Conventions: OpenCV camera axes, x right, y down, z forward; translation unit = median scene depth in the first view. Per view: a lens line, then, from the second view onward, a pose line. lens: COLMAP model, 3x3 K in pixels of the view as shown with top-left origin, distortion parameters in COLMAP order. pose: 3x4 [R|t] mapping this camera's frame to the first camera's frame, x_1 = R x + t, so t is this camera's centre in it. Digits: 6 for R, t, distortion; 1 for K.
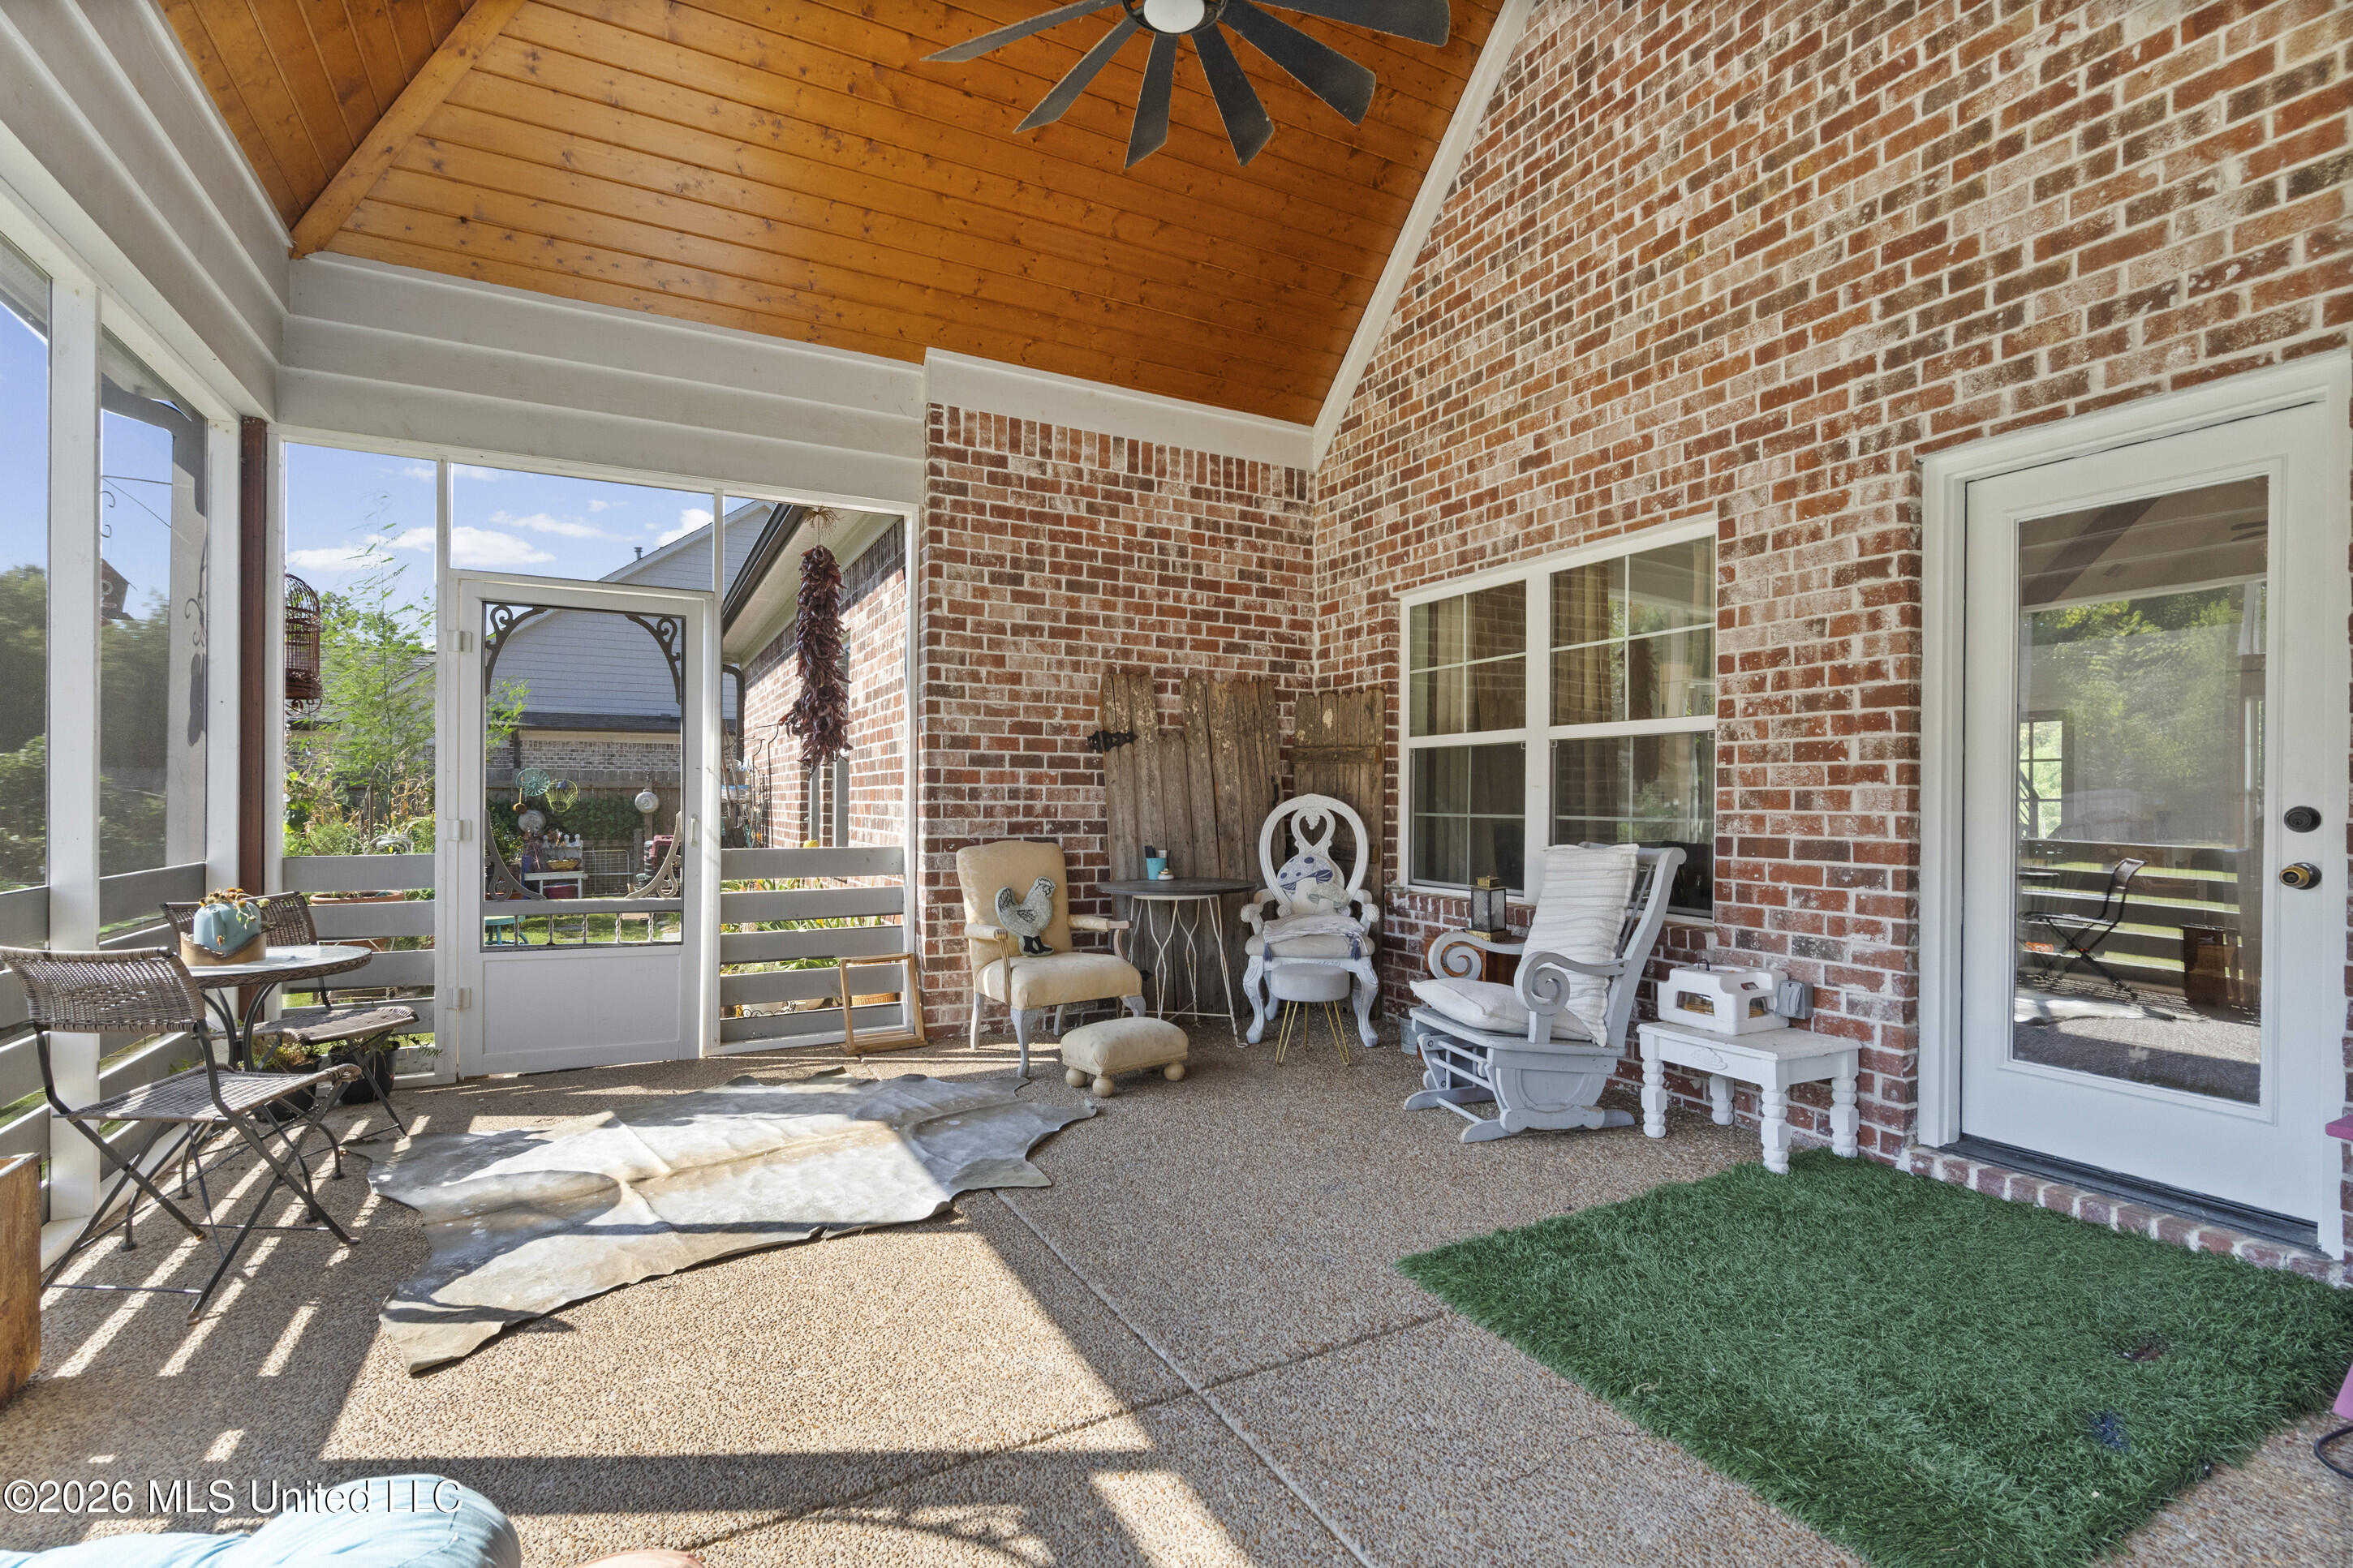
lens RADIAL K [[1071.3, 0, 1121.4], [0, 1071.3, 792.6], [0, 0, 1]] dist [-0.000493, 0.000480]
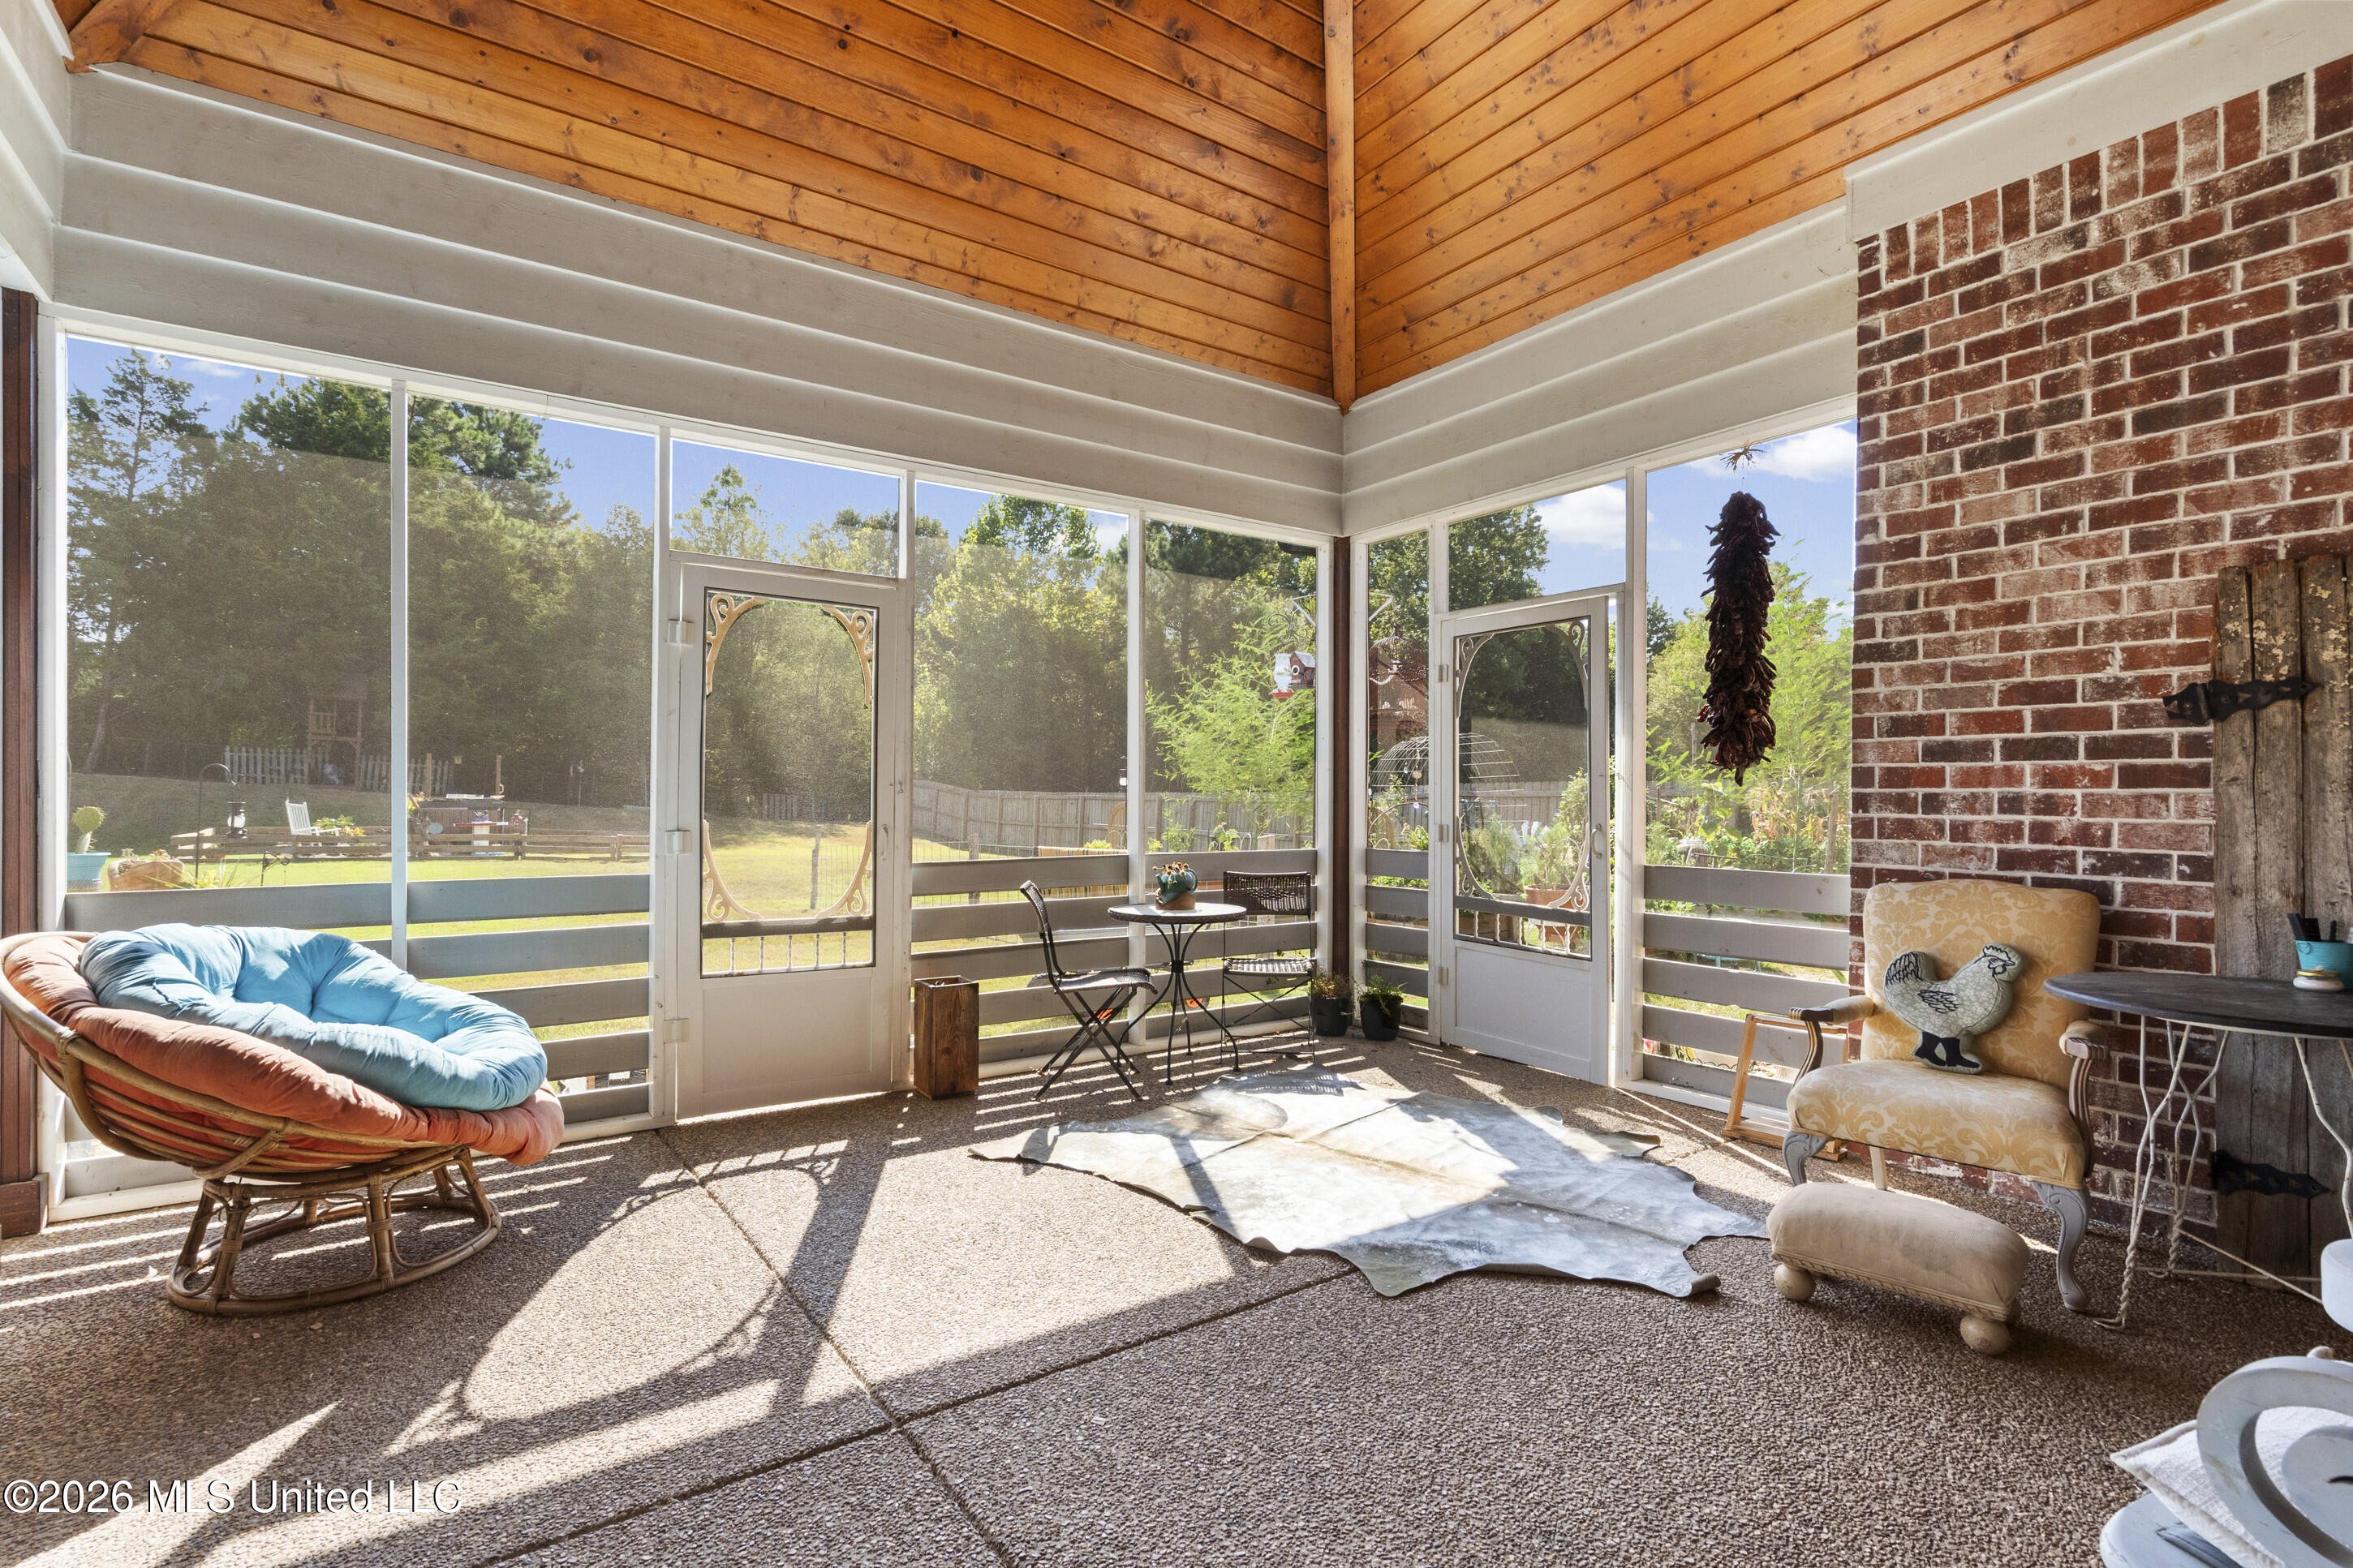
lens RADIAL K [[1071.3, 0, 1169.2], [0, 1071.3, 795.1], [0, 0, 1]] dist [-0.000493, 0.000480]
pose [[0.148985, -0.003900, -0.988832, 0.436681], [0.004055, 0.999986, -0.003333, -0.003696], [0.988831, -0.003513, 0.148998, 0.447603]]
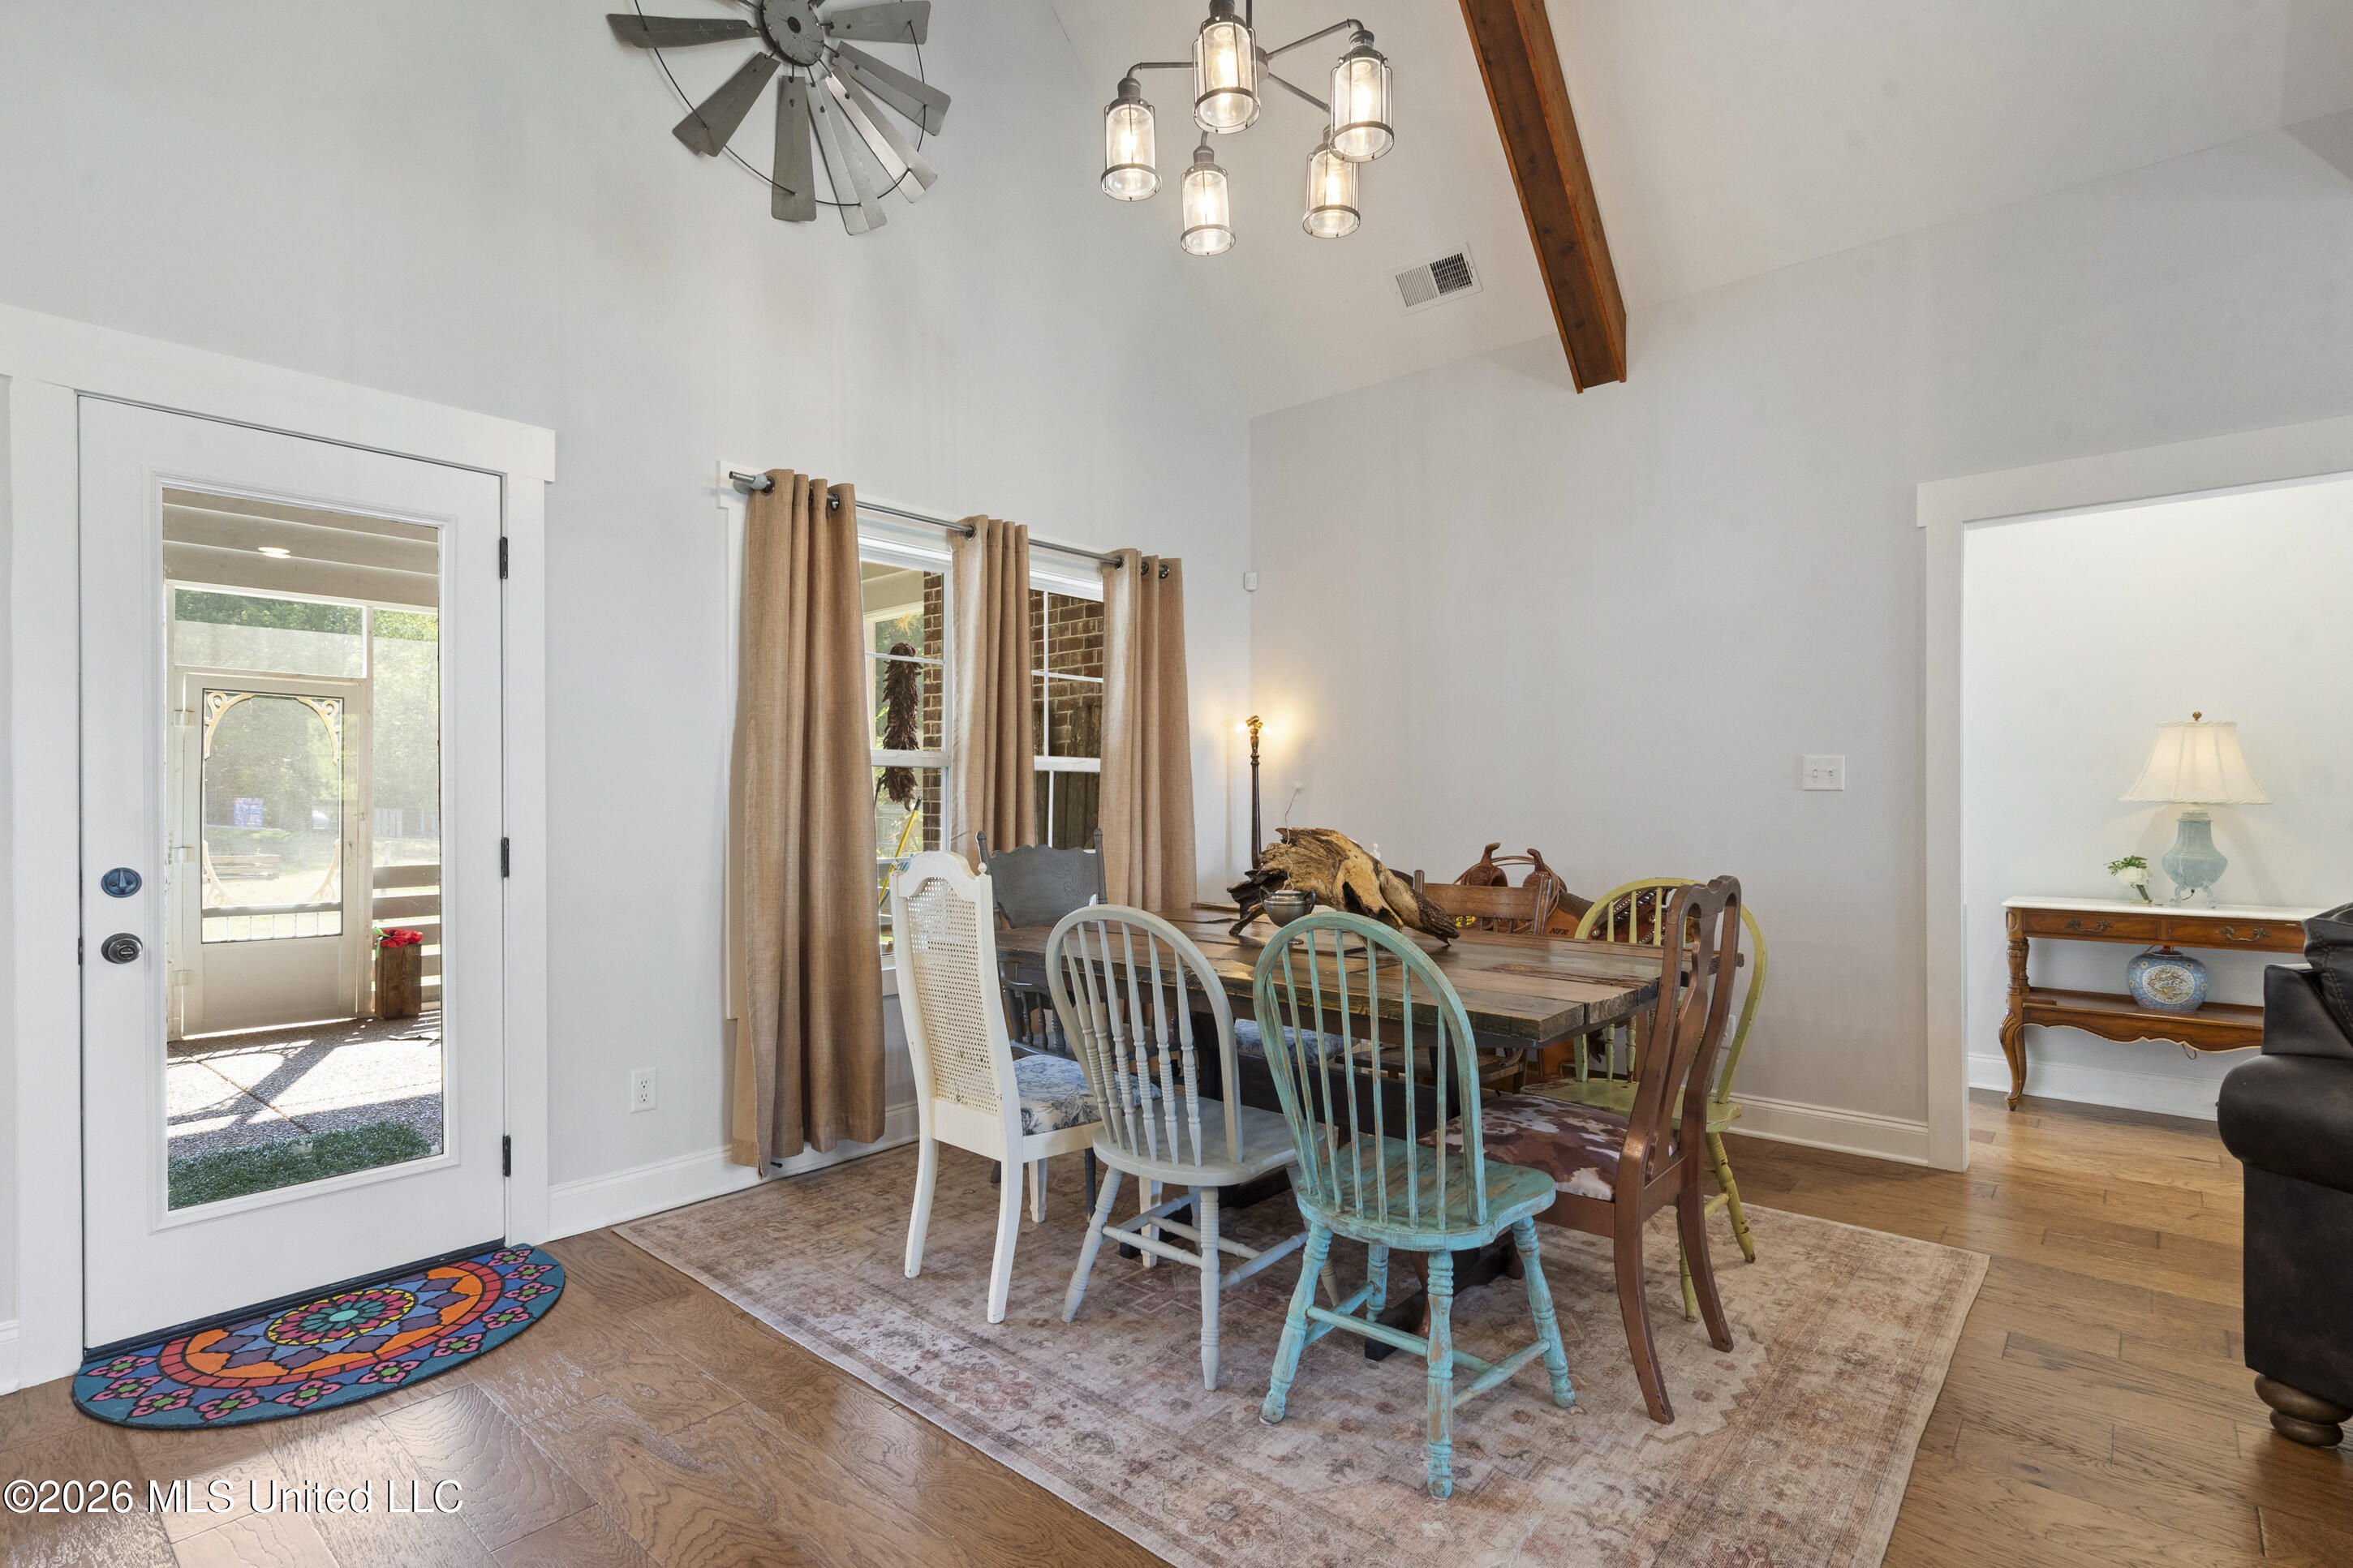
lens RADIAL K [[1147.2, 0, 1173.7], [0, 1147.2, 792.3], [0, 0, 1]] dist [0.014724, 0.000522]
pose [[0.397119, -0.016314, -0.917622, 1.151071], [0.019249, 0.999770, -0.009444, -0.010187], [0.917565, -0.013913, 0.397342, 0.682084]]
